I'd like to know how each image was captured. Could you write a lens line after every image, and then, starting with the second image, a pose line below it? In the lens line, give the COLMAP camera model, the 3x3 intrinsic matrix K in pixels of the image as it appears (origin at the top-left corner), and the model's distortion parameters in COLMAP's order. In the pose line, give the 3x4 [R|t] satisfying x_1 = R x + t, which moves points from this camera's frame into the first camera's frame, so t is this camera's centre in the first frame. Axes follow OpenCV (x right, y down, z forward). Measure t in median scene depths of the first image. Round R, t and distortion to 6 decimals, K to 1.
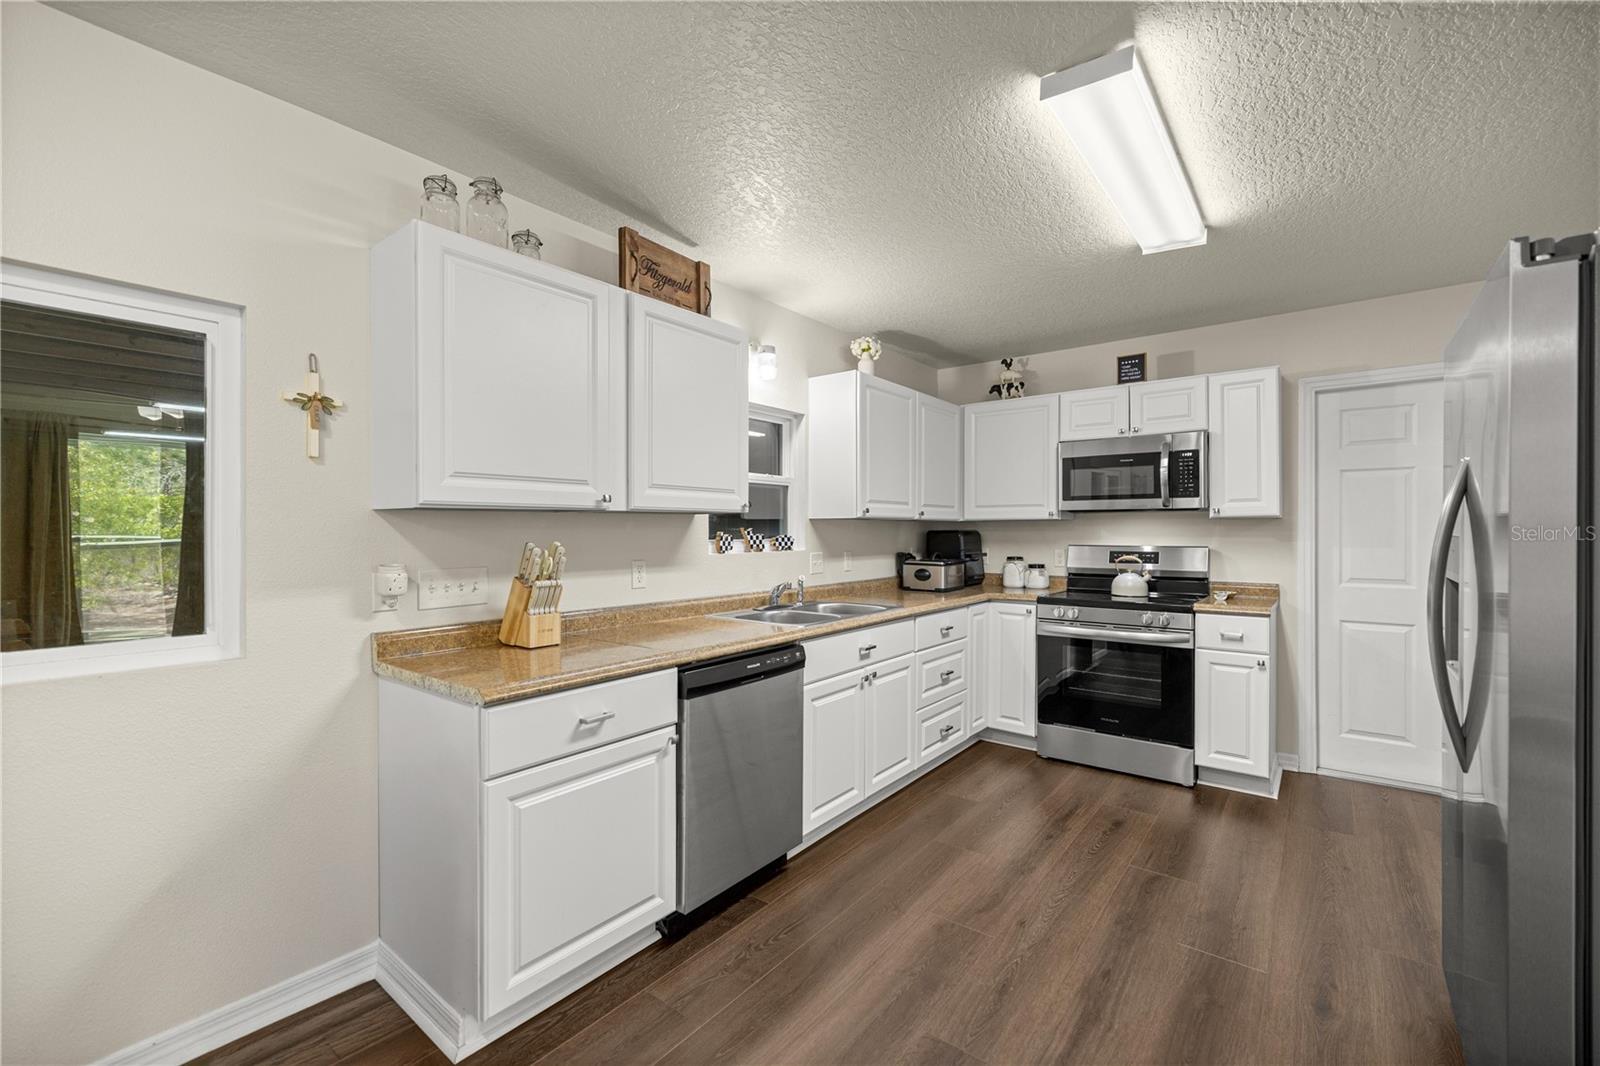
lens RADIAL K [[675.2, 0, 797.7], [0, 675.2, 527.9], [0, 0, 1]] dist [-0.000711, -0.000124]
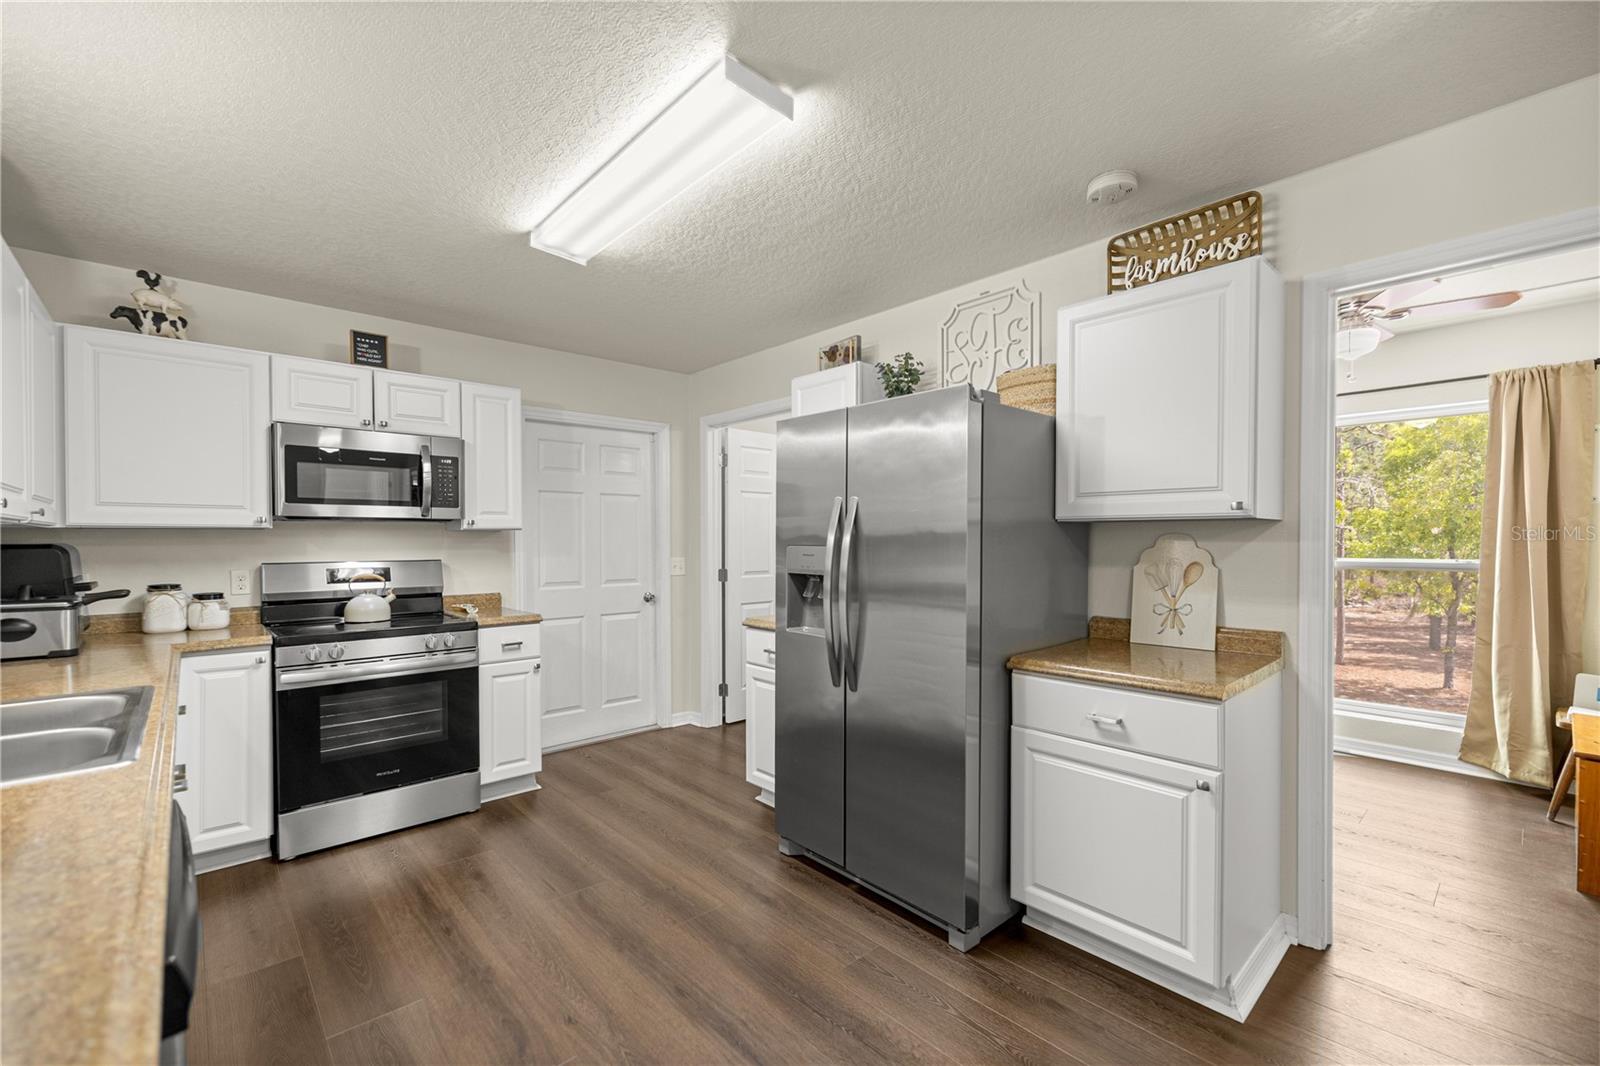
lens RADIAL K [[675.2, 0, 798.7], [0, 675.2, 546.3], [0, 0, 1]] dist [0.001062, -0.000146]
pose [[0.164621, -0.007287, 0.986330, -0.248461], [0.000185, 0.999973, 0.007357, 0.001753], [-0.986357, -0.001028, 0.164618, 0.343979]]
